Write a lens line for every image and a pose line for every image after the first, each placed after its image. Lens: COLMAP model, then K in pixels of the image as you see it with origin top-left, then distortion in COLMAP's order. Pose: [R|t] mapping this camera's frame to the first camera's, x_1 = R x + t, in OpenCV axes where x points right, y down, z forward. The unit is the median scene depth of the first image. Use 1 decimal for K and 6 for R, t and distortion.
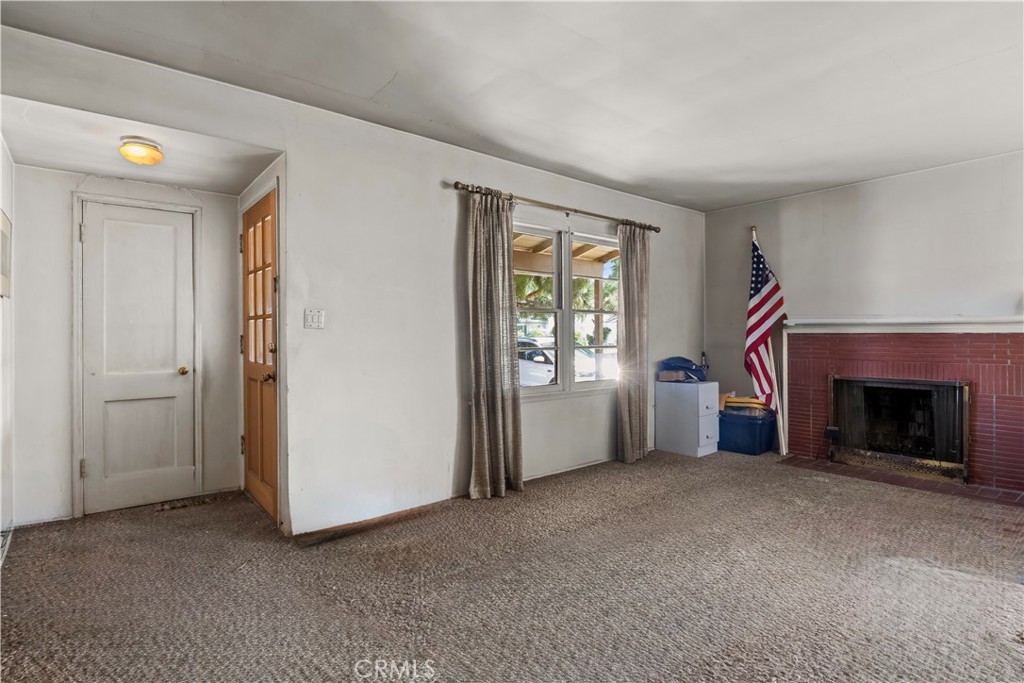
lens RADIAL K [[515.0, 0, 514.1], [0, 515.0, 338.2], [0, 0, 1]] dist [-0.002267, -0.001607]
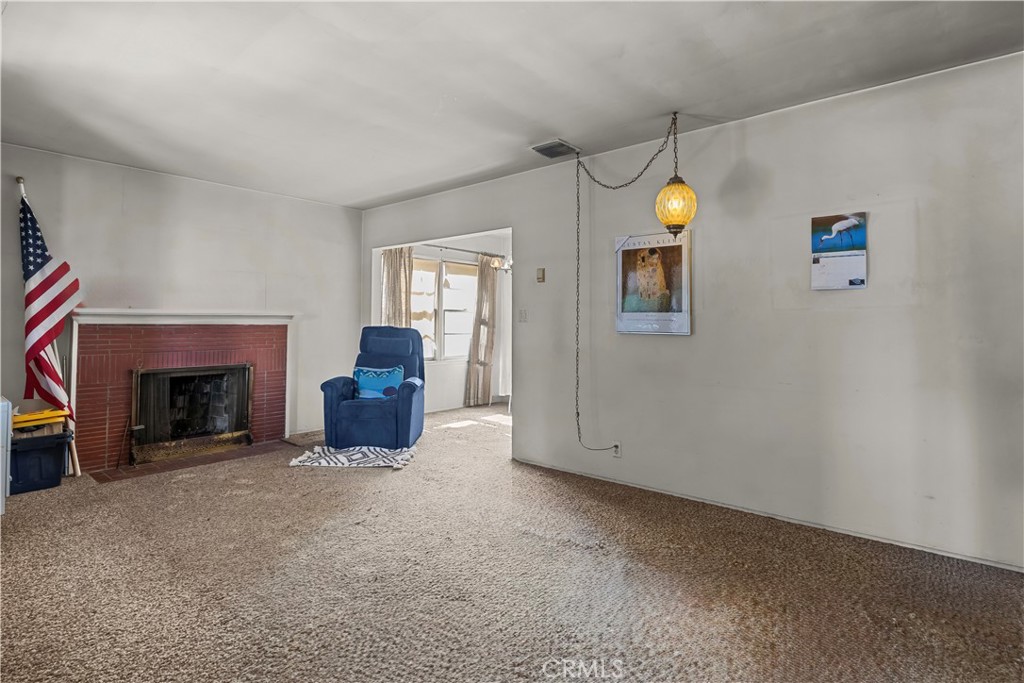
lens RADIAL K [[520.6, 0, 511.6], [0, 520.6, 309.1], [0, 0, 1]] dist [-0.001570, -0.000623]
pose [[-0.157621, 0.031859, 0.986986, -0.417214], [0.004760, 0.999492, -0.031502, -0.004238], [-0.987488, -0.000268, -0.157693, 0.487748]]
